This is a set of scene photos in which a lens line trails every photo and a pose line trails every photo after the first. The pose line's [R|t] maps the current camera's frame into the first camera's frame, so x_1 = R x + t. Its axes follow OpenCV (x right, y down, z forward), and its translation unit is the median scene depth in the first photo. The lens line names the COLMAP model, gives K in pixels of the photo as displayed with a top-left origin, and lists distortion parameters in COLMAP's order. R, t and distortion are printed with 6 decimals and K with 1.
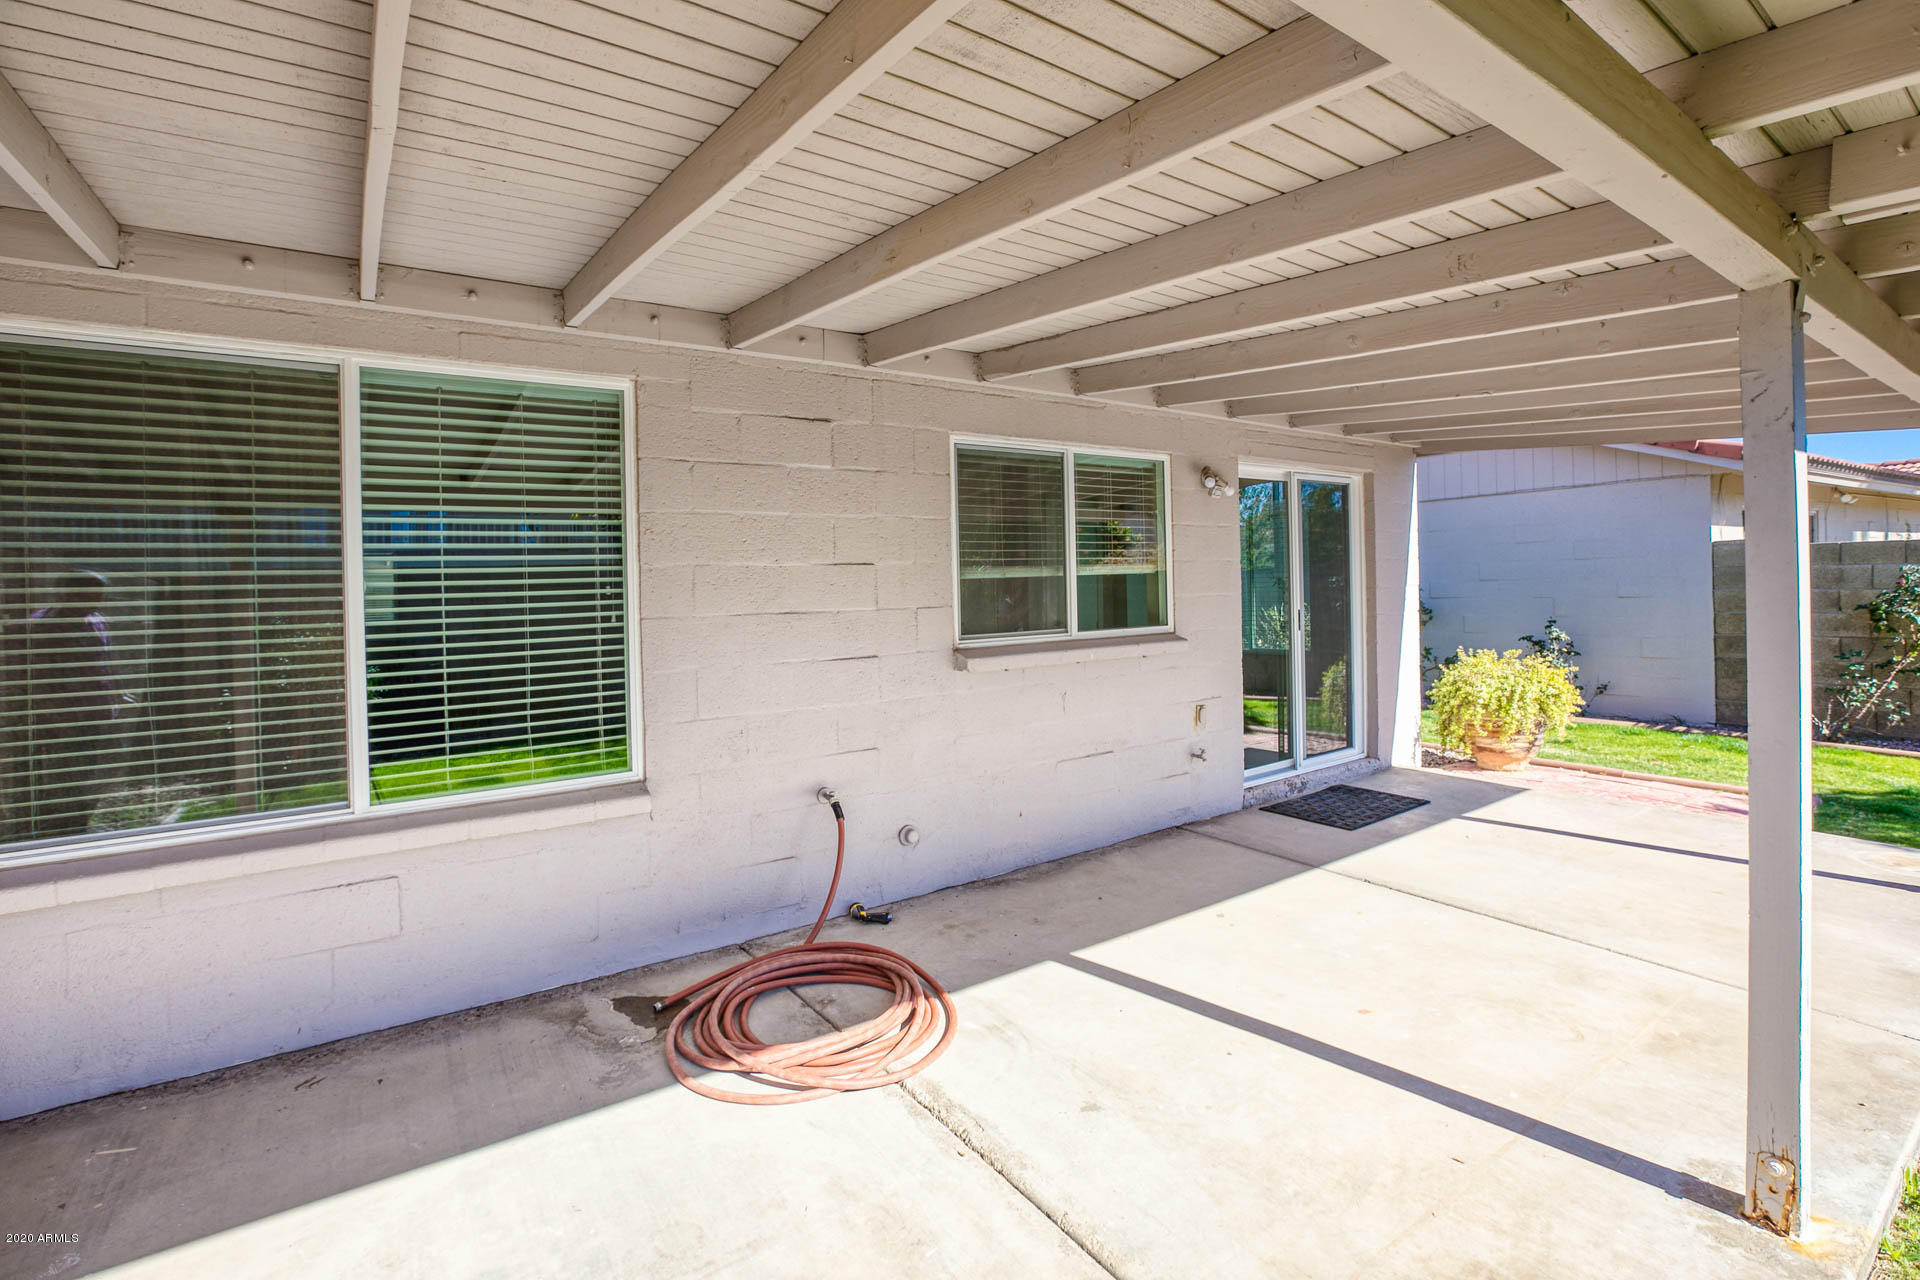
lens RADIAL K [[889.2, 0, 969.7], [0, 889.2, 611.0], [0, 0, 1]] dist [-0.015328, 0.000580]
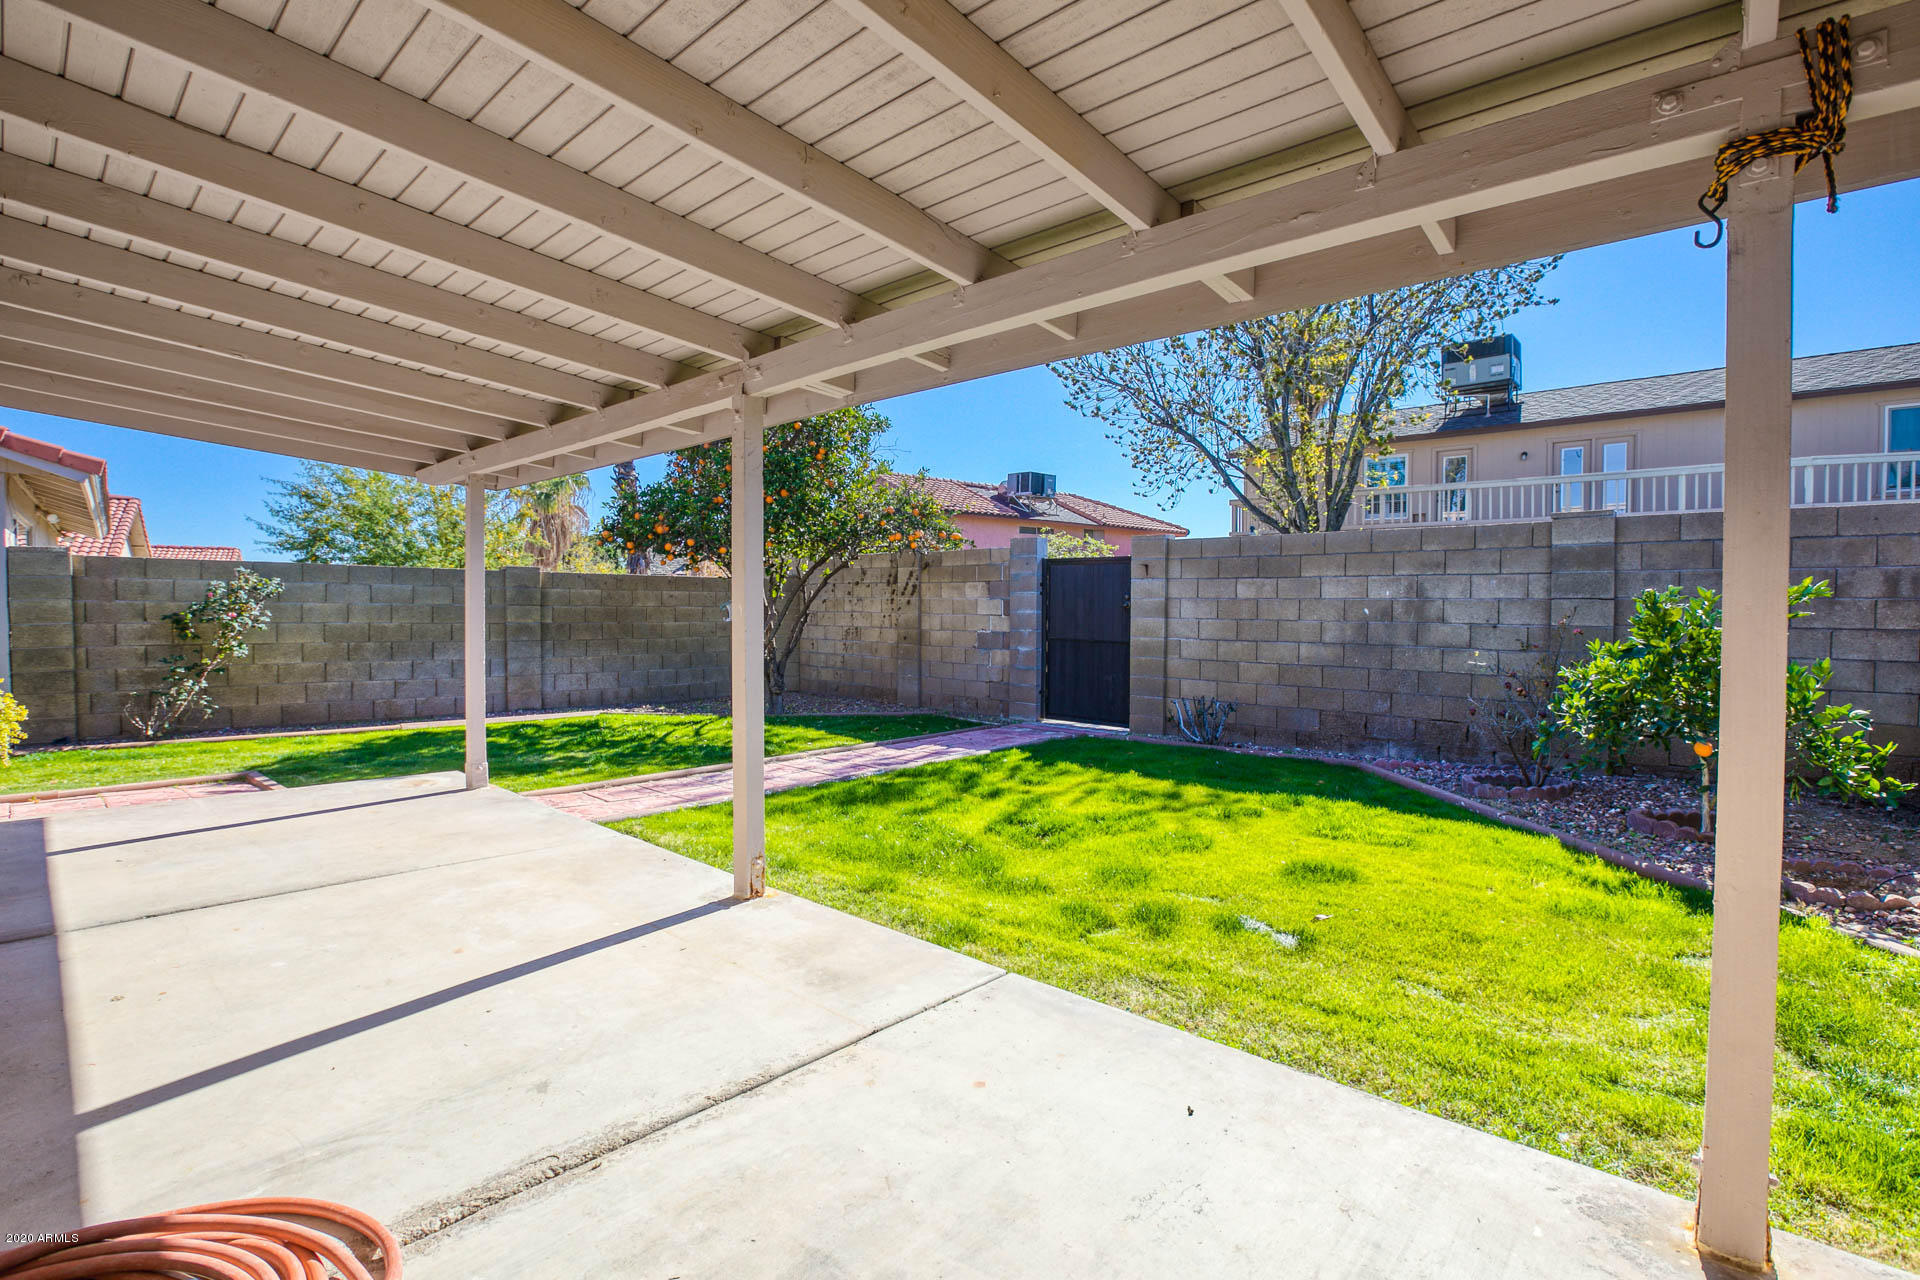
lens RADIAL K [[889.2, 0, 969.7], [0, 889.2, 611.0], [0, 0, 1]] dist [-0.015328, 0.000580]
pose [[-0.231562, 0.026695, 0.972454, -0.526639], [0.030416, 0.999333, -0.020191, 0.073248], [-0.972345, 0.024903, -0.232220, 0.490240]]
